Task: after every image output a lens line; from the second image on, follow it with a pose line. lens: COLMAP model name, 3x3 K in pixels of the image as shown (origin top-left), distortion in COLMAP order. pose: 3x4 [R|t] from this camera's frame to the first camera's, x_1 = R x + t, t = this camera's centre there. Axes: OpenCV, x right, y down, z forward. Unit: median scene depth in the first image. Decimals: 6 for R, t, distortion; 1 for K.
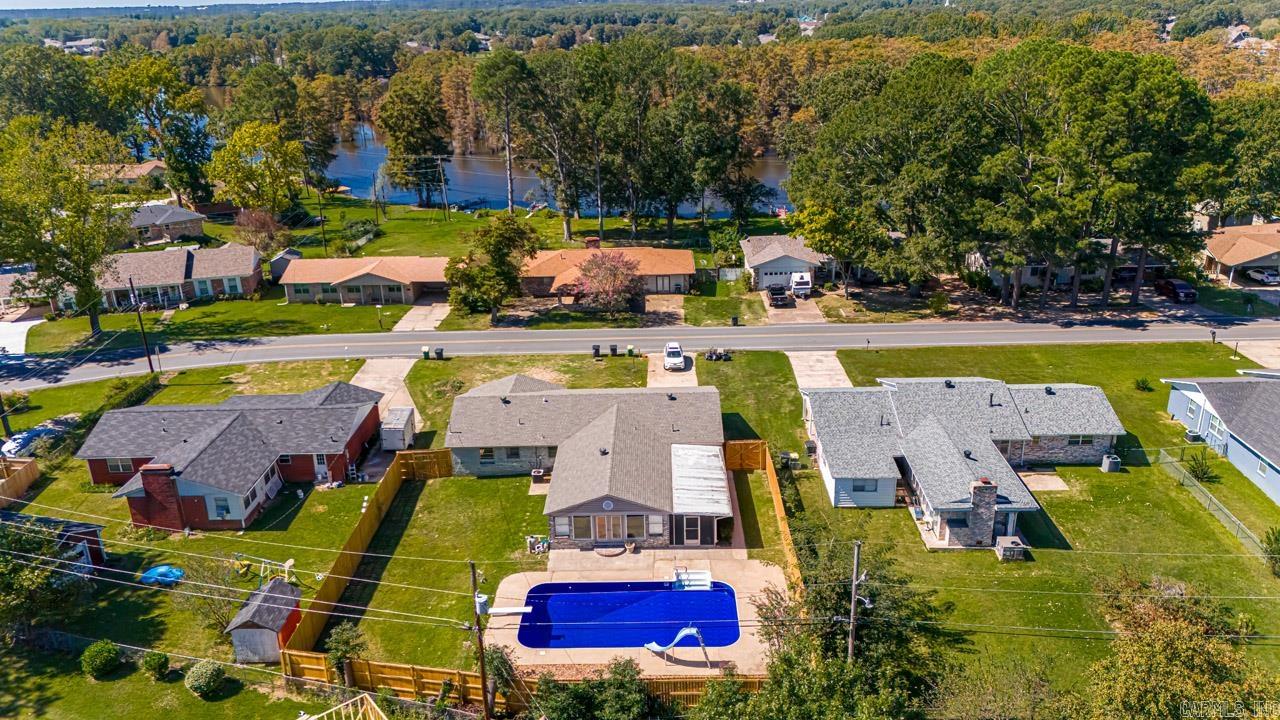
lens RADIAL K [[934.9, 0, 640.0], [0, 934.9, 360.0], [0, 0, 1]] dist [0.095114, -0.110051]
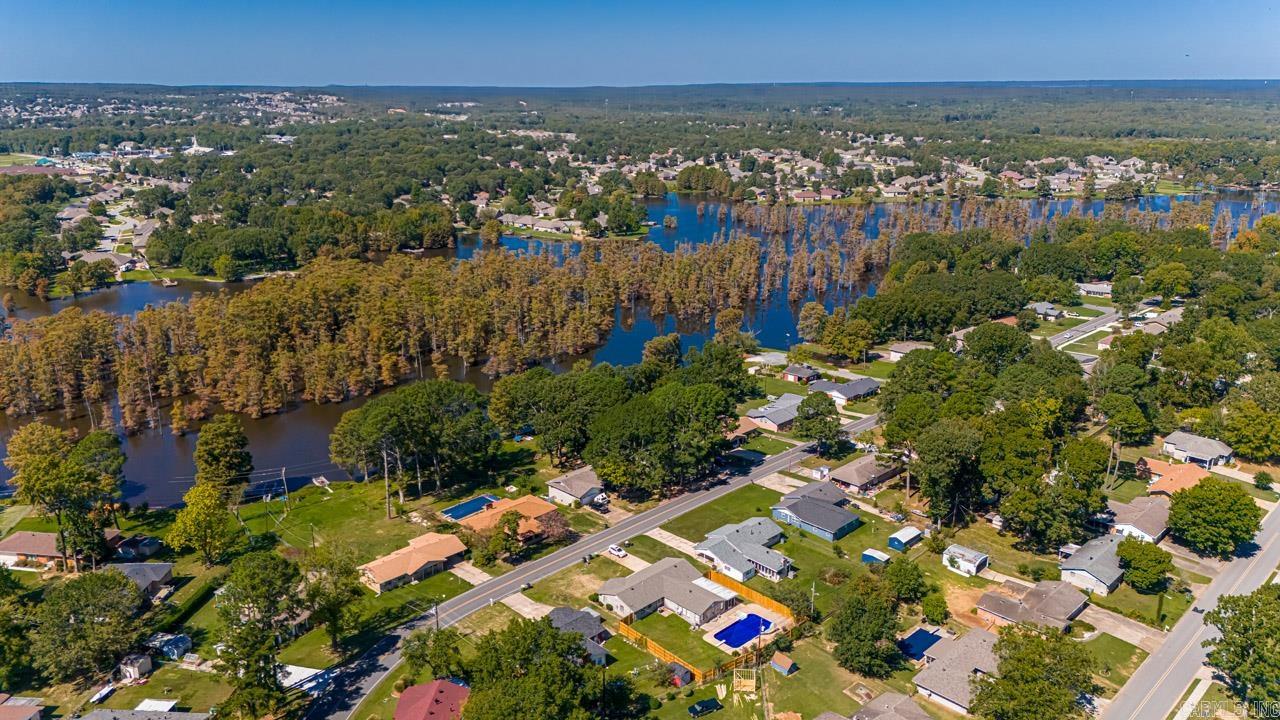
lens RADIAL K [[934.9, 0, 640.0], [0, 934.9, 360.0], [0, 0, 1]] dist [0.095114, -0.110051]
pose [[0.697335, -0.178762, 0.694095, -1.369213], [0.239325, 0.970892, 0.009608, -0.444232], [-0.675609, 0.159415, 0.719819, -0.750739]]
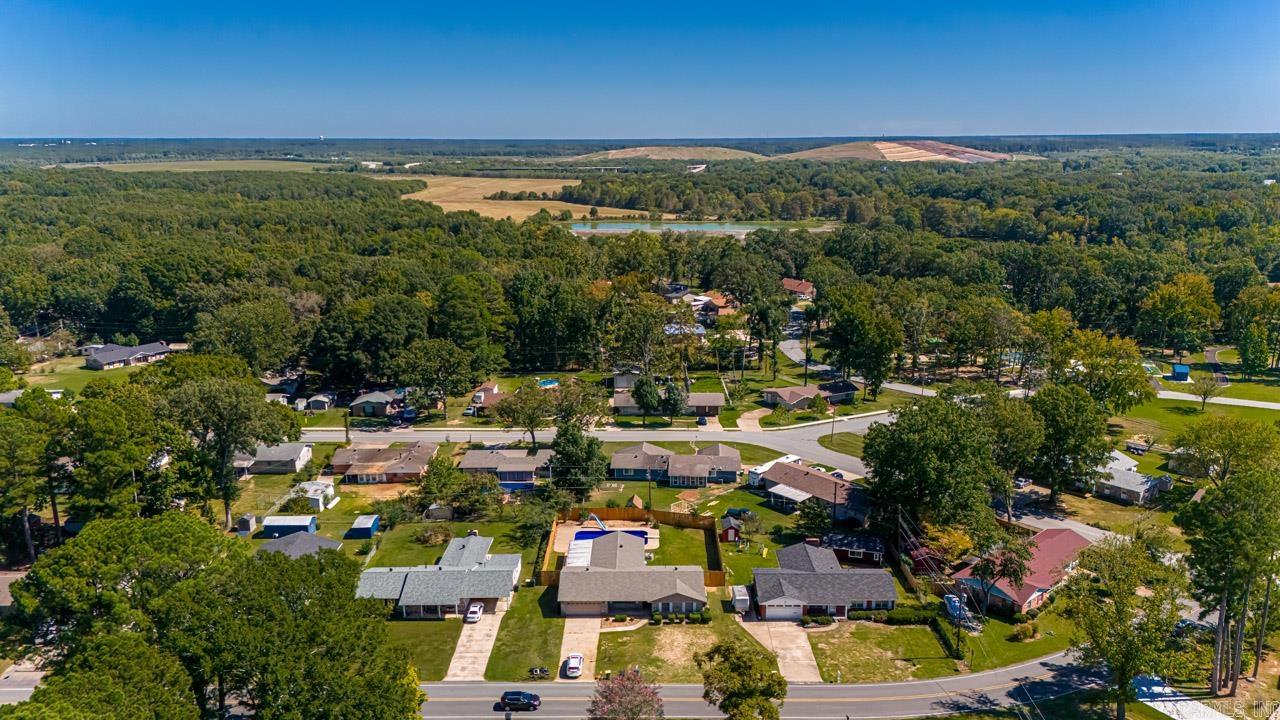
lens RADIAL K [[934.9, 0, 640.0], [0, 934.9, 360.0], [0, 0, 1]] dist [0.095114, -0.110051]
pose [[-0.999419, 0.033509, -0.006187, -0.056376], [0.024230, 0.826509, 0.562401, -1.012636], [0.023960, 0.561925, -0.826841, 1.724458]]
